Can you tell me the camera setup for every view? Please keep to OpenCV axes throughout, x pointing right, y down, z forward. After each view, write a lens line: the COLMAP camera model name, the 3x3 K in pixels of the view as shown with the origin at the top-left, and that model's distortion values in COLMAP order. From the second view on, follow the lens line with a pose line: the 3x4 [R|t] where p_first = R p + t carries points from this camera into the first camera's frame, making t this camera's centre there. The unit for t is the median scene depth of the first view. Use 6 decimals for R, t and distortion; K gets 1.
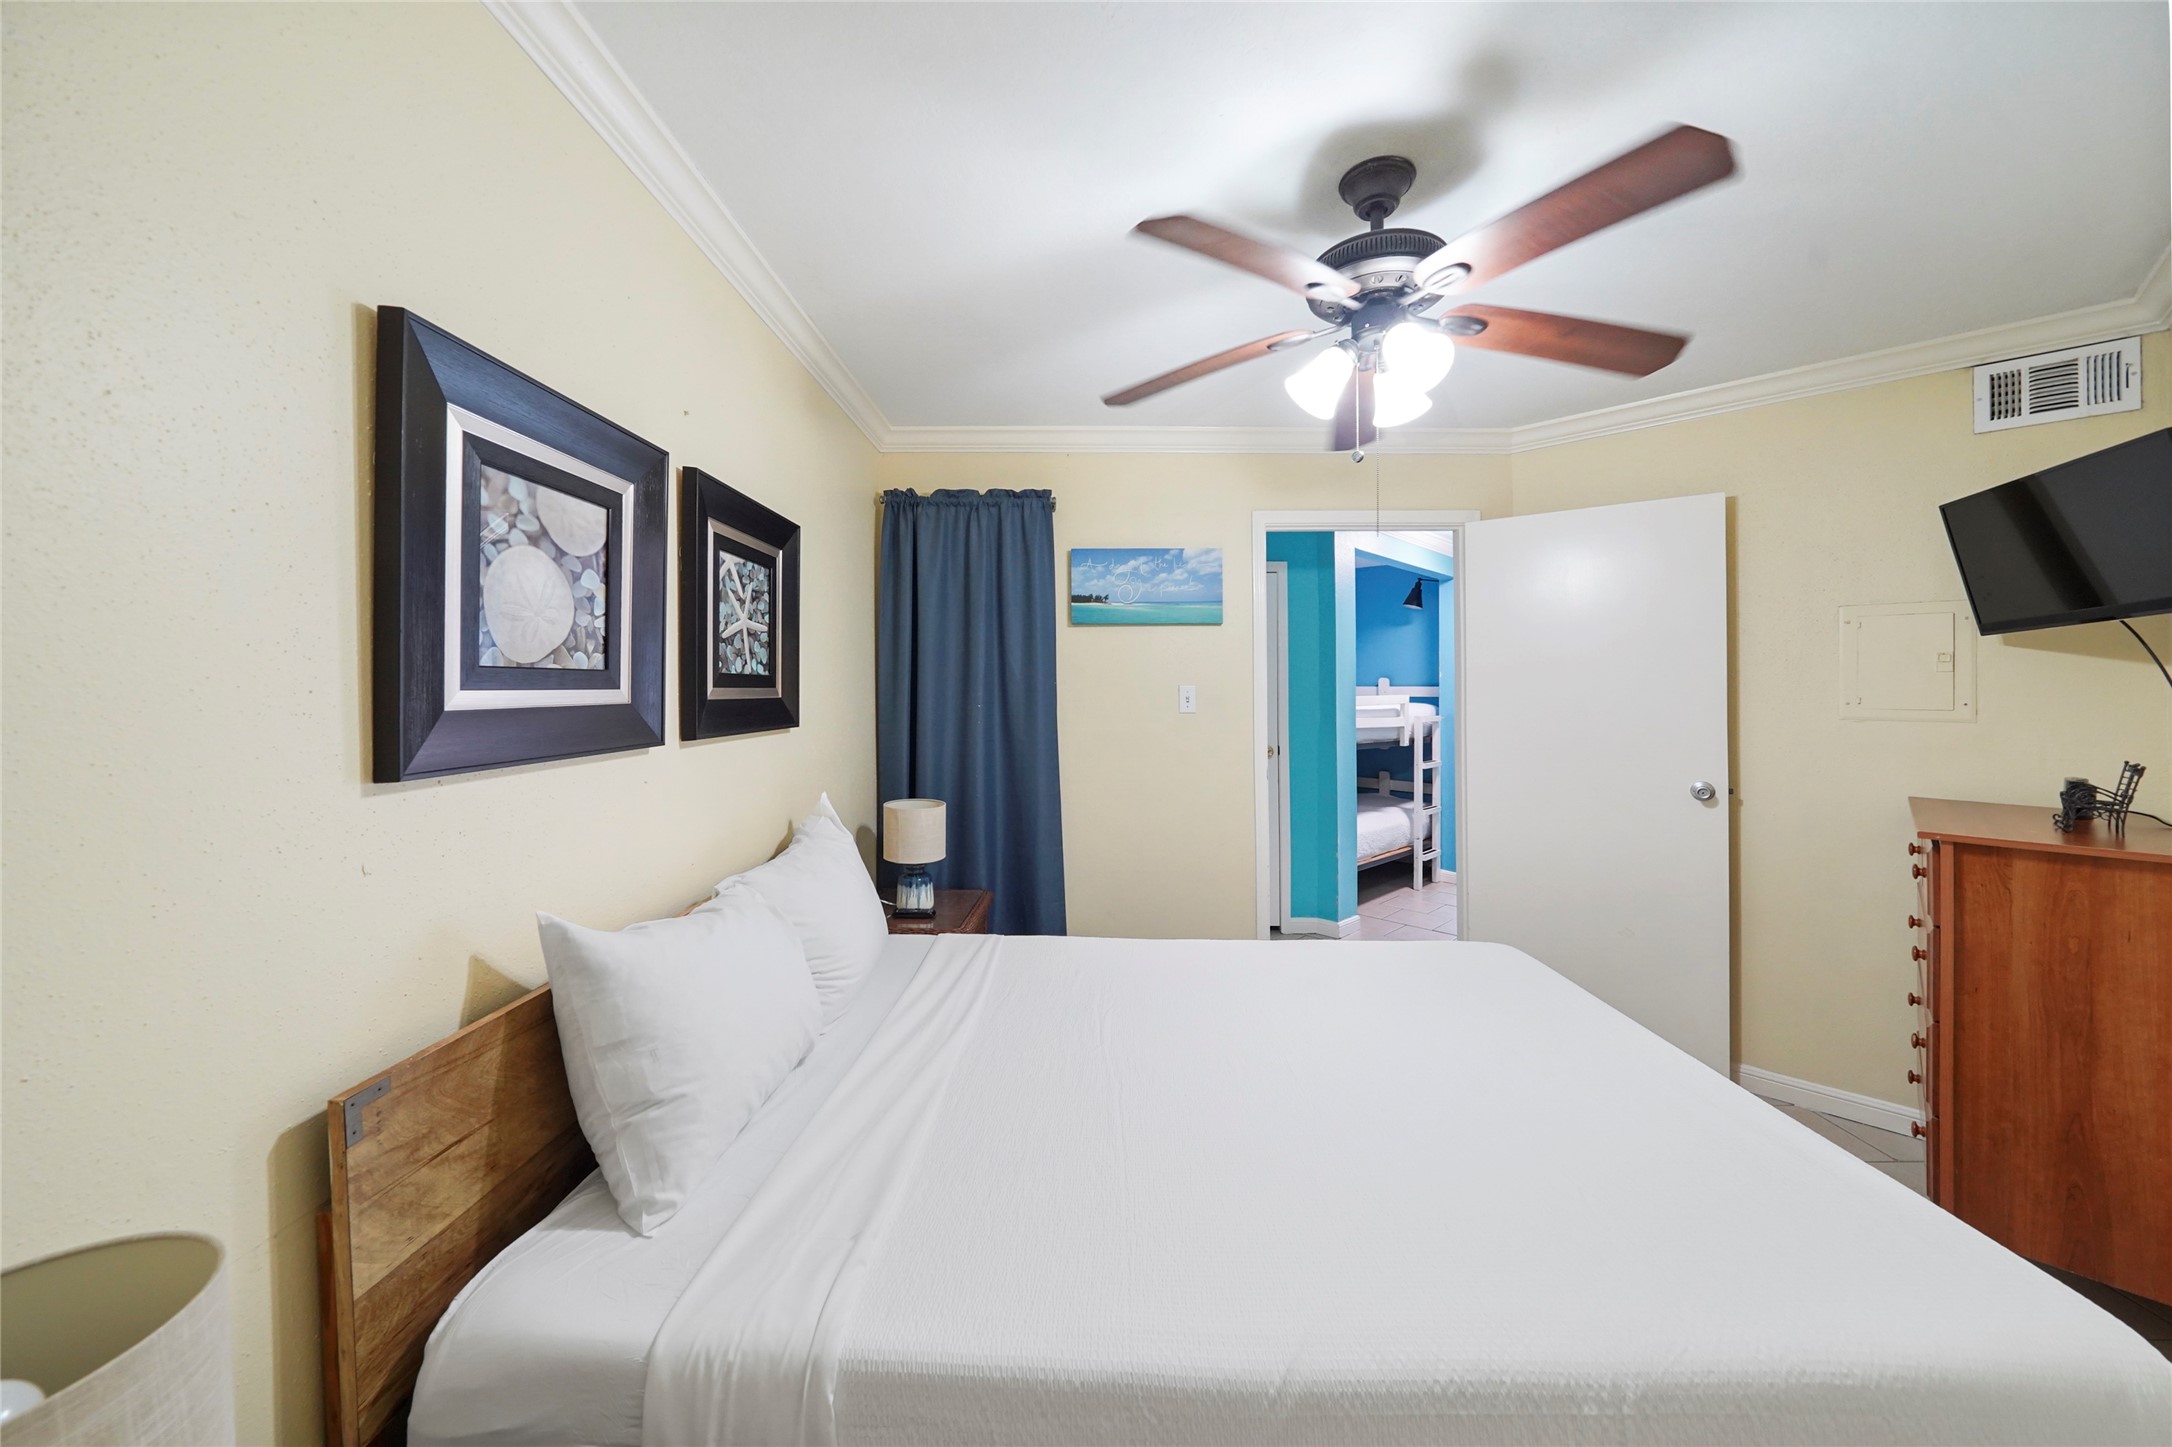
lens RADIAL K [[762.7, 0, 1084.1], [0, 762.7, 685.0], [0, 0, 1]] dist [-0.000253, -0.000037]
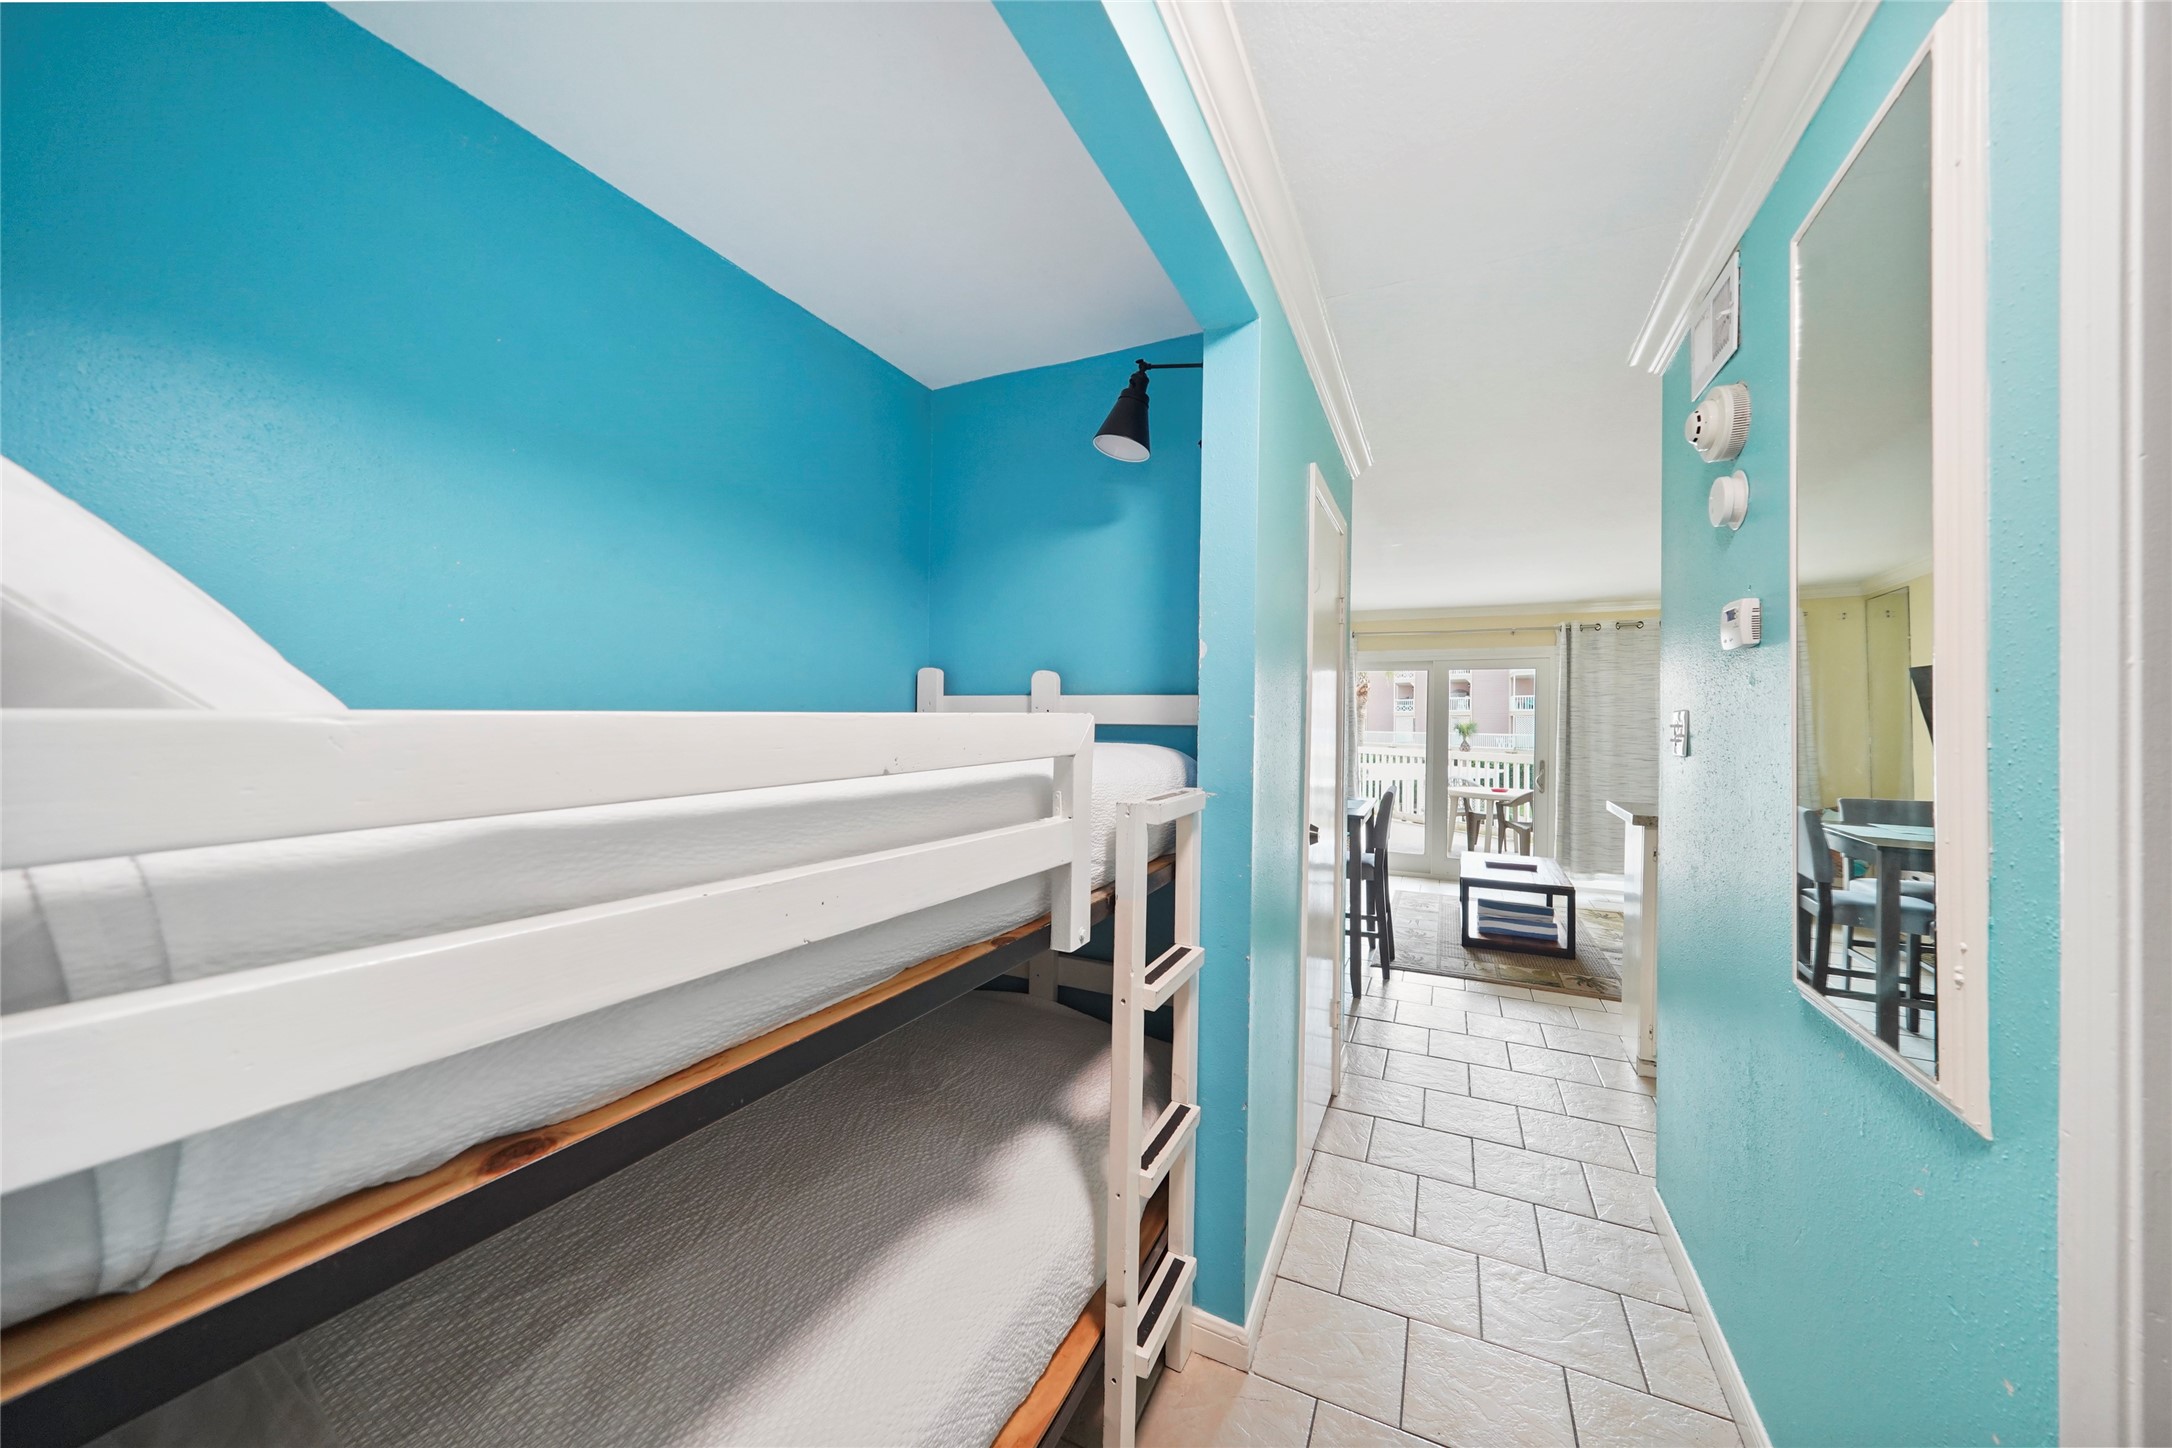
lens RADIAL K [[762.7, 0, 1089.5], [0, 762.7, 717.2], [0, 0, 1]] dist [-0.001678, -0.000196]
pose [[0.936964, 0.017816, 0.348972, 0.327395], [-0.019693, 0.999804, 0.001832, 0.012836], [-0.348871, -0.008589, 0.937131, 0.747318]]
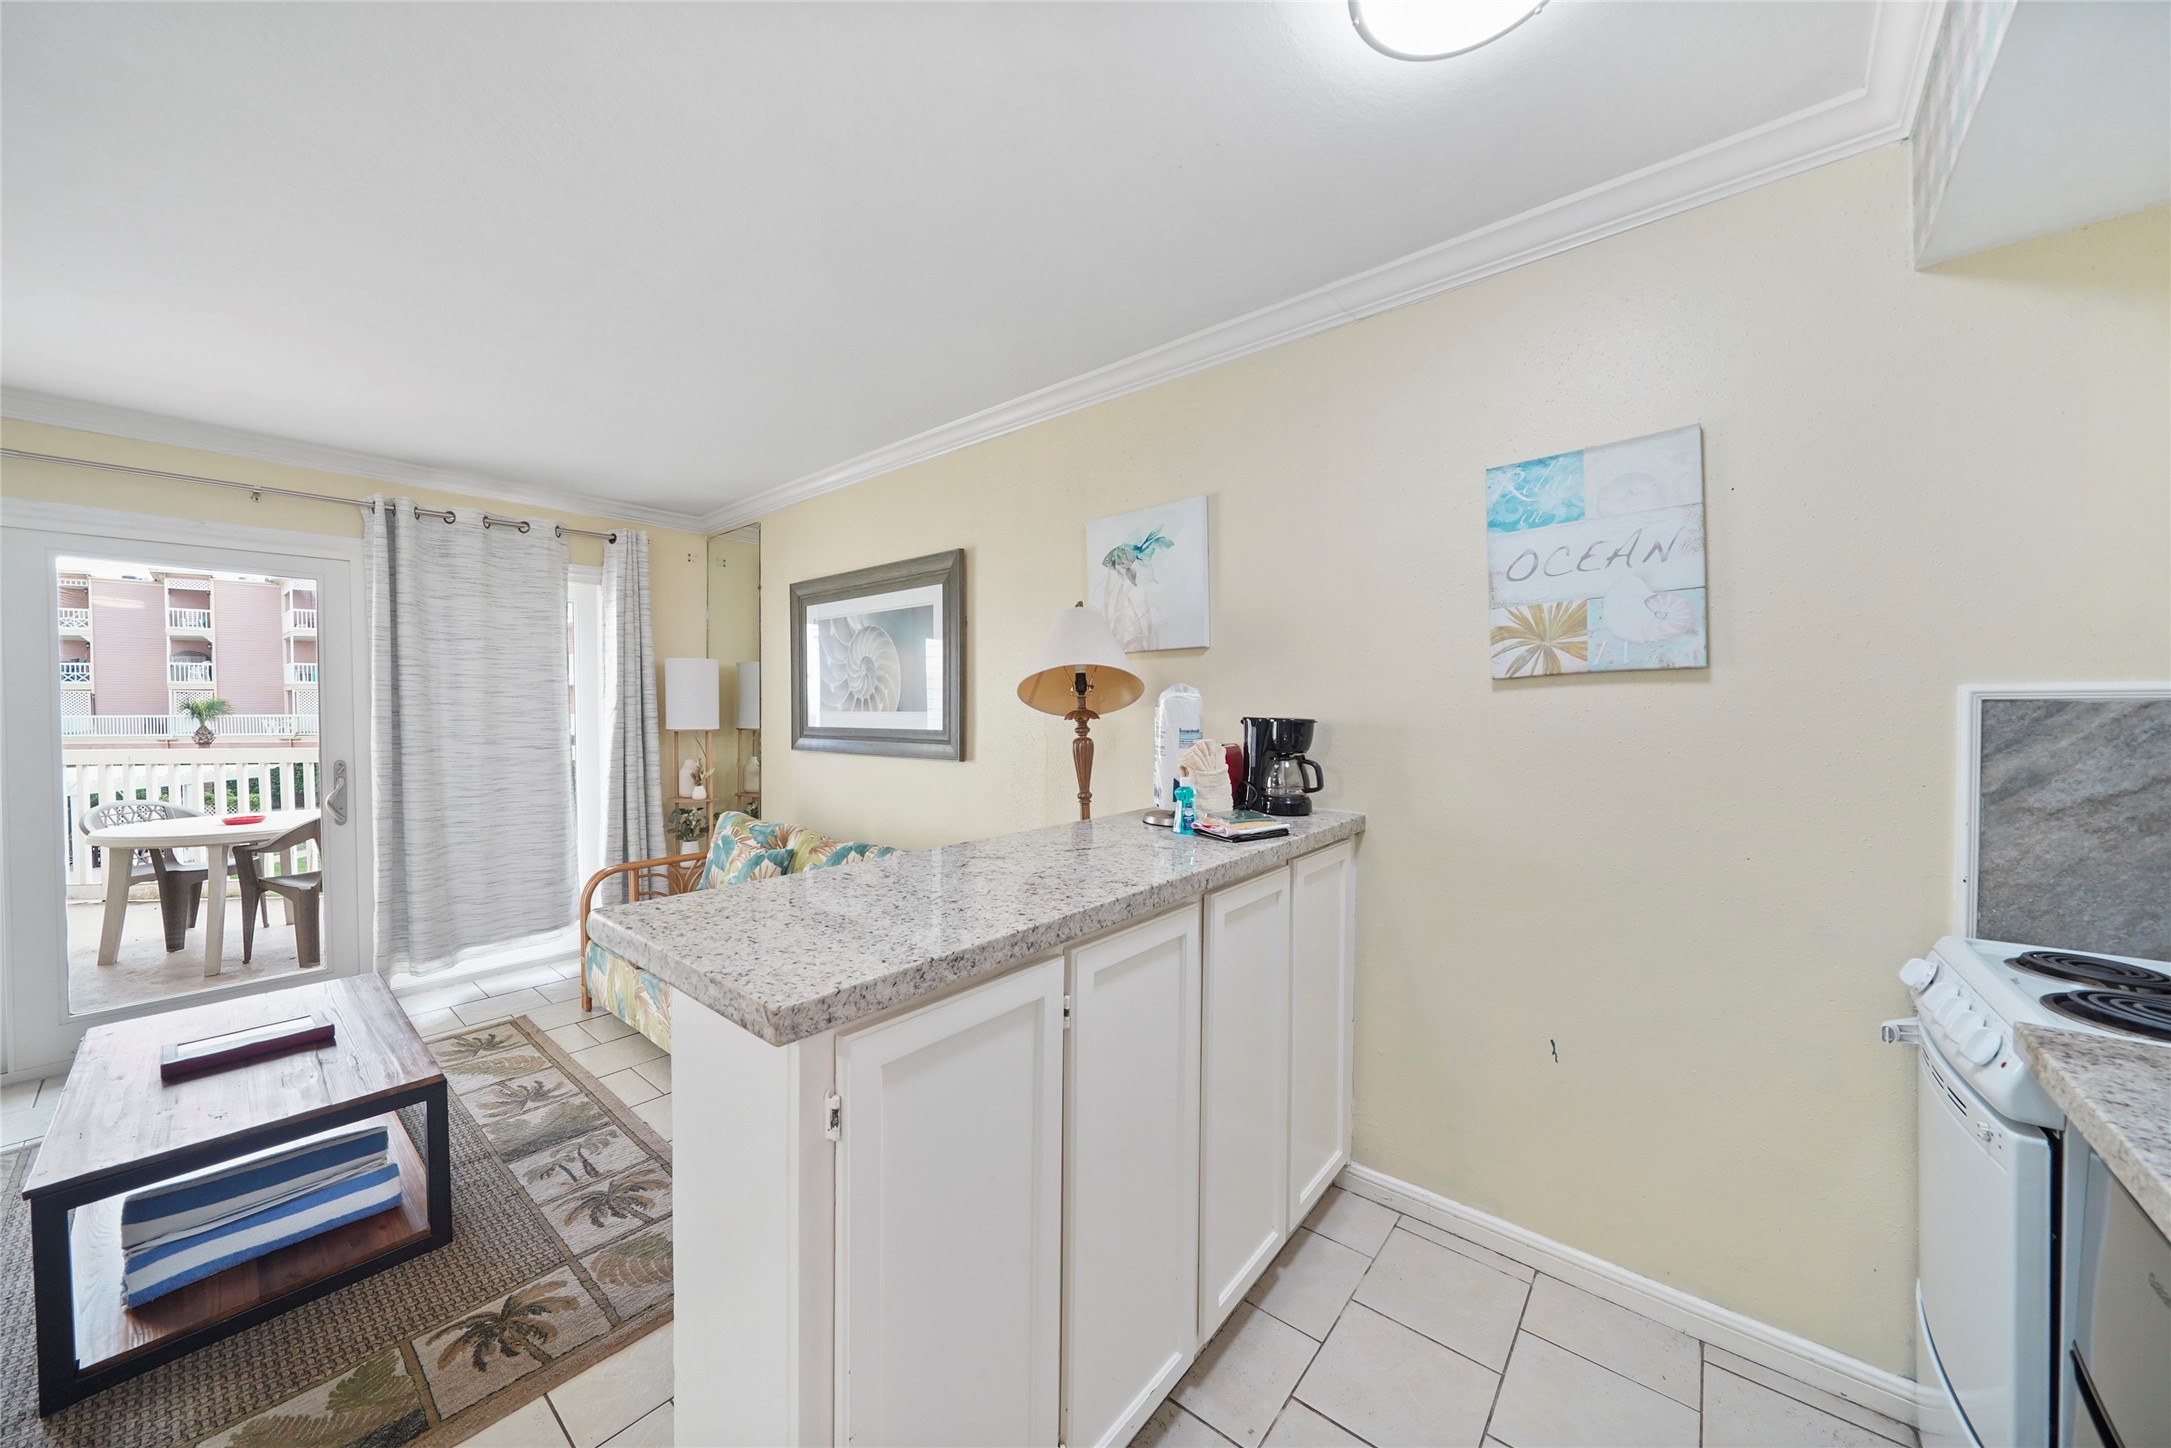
lens RADIAL K [[762.3, 0, 1089.0], [0, 762.3, 717.2], [0, 0, 1]] dist [-0.001678, -0.000196]
pose [[-0.098035, -0.017403, 0.995031, 0.428677], [-0.002717, 0.999848, 0.017220, 0.014746], [-0.995179, -0.001016, -0.098067, 0.828222]]
